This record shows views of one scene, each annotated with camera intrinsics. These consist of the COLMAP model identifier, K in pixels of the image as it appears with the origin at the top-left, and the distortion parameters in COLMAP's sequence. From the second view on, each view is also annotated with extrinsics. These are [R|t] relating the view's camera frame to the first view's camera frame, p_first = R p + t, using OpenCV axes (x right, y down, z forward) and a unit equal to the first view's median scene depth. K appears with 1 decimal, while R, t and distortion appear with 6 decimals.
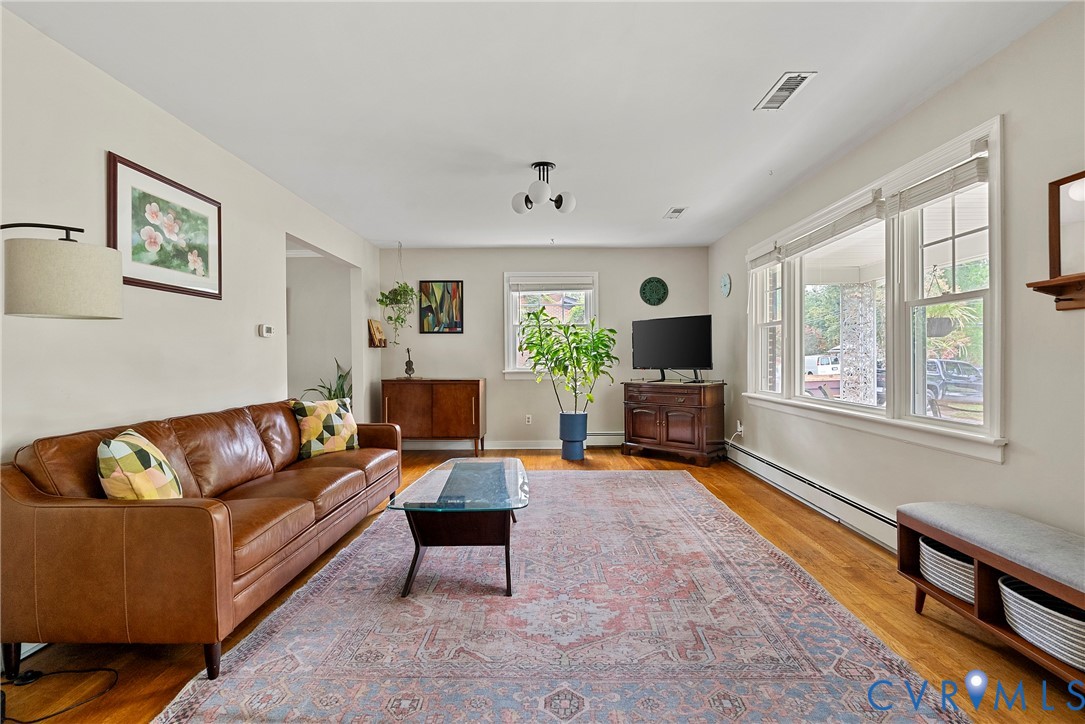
lens RADIAL K [[490.8, 0, 543.4], [0, 490.8, 359.2], [0, 0, 1]] dist [-0.003400, 0.001458]
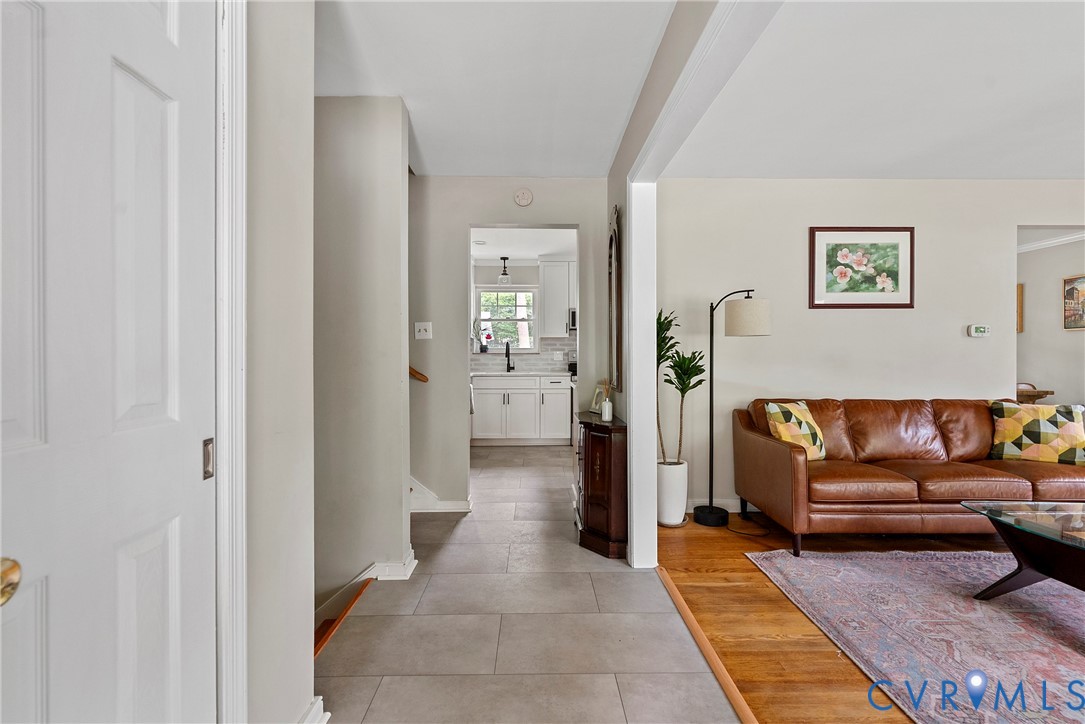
lens RADIAL K [[490.8, 0, 543.4], [0, 490.8, 359.2], [0, 0, 1]] dist [-0.003400, 0.001458]
pose [[0.023715, 0.011971, -0.999647, 0.594347], [-0.004807, 0.999918, 0.011860, -0.007943], [0.999707, 0.004525, 0.023771, 0.083800]]
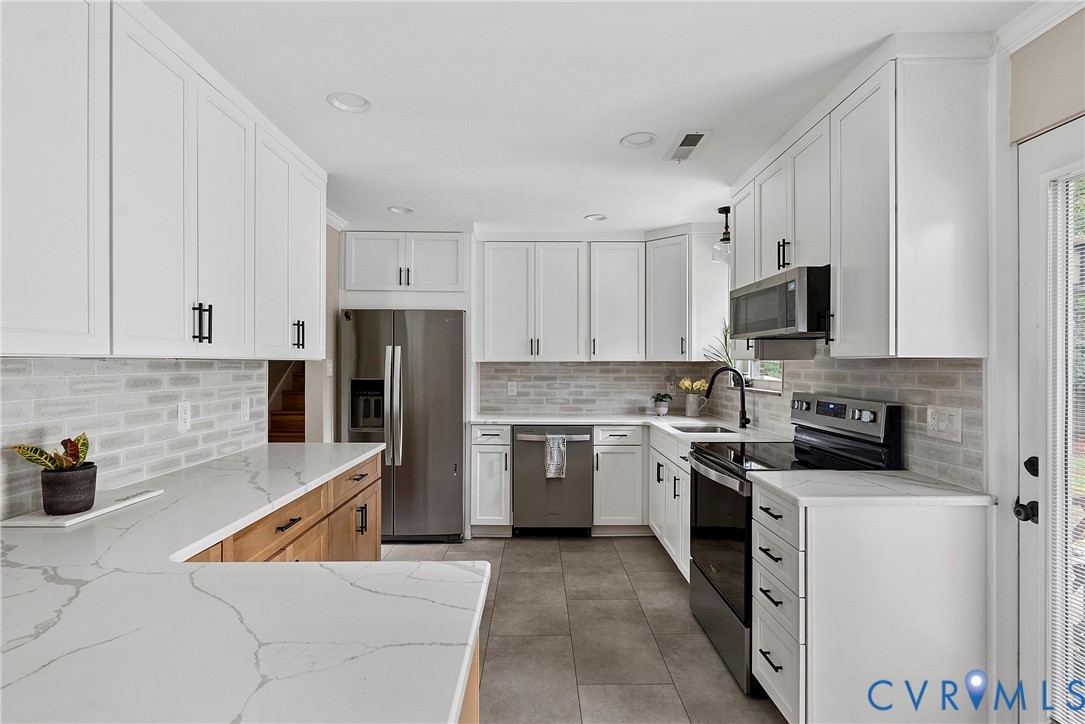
lens RADIAL K [[542.5, 0, 542.5], [0, 542.5, 362.0], [0, 0, 1]] dist [-0.000502, 0.000561]
pose [[-0.999784, 0.003903, -0.020390, -1.388953], [0.003875, 0.999991, 0.001427, -0.087043], [0.020396, 0.001348, -0.999791, 1.382507]]
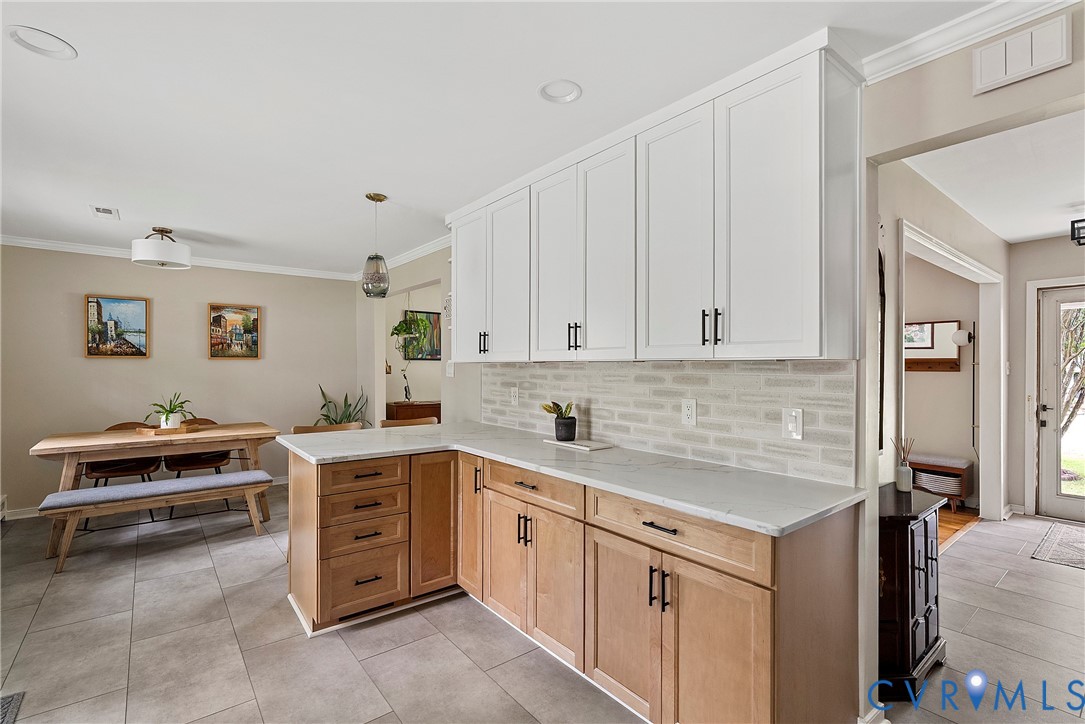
lens RADIAL K [[495.7, 0, 540.7], [0, 495.7, 366.4], [0, 0, 1]] dist [-0.004906, 0.000768]
pose [[0.778035, 0.005154, 0.628199, -1.595367], [-0.002618, 0.999984, -0.004962, -0.077445], [-0.628215, 0.002216, 0.778037, -0.036065]]
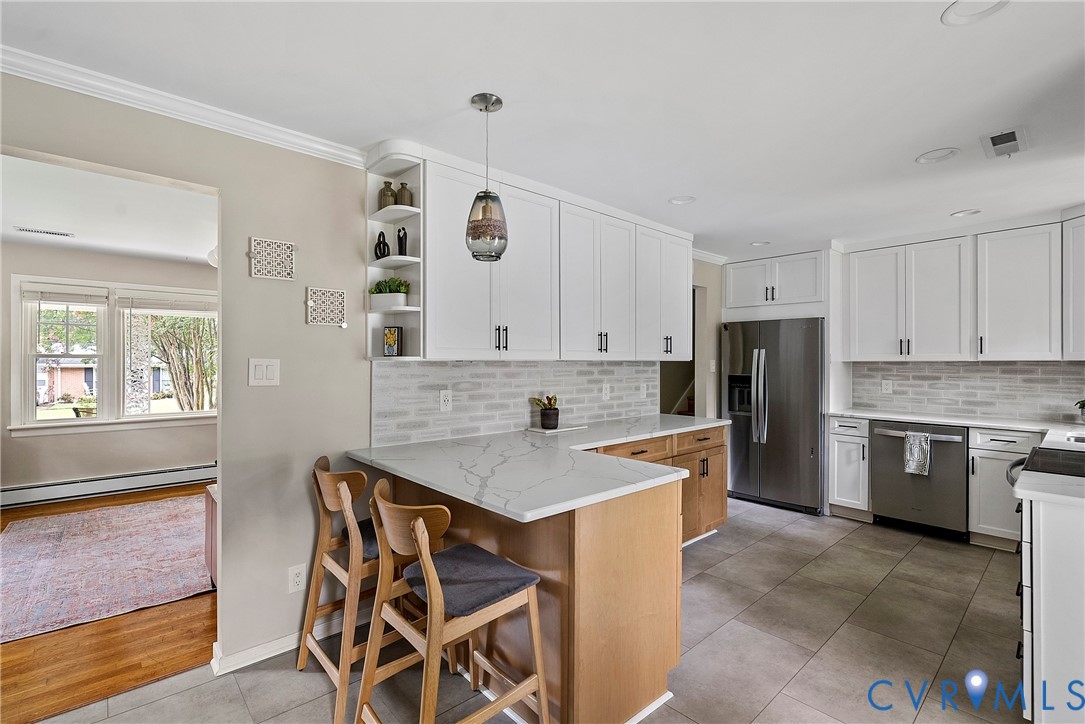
lens RADIAL K [[490.8, 0, 543.4], [0, 490.8, 359.2], [0, 0, 1]] dist [-0.003400, 0.001458]
pose [[-0.677494, 0.008548, 0.735478, -1.773907], [0.005595, 0.999963, -0.006468, -0.088588], [-0.735507, -0.000267, -0.677517, 1.617076]]
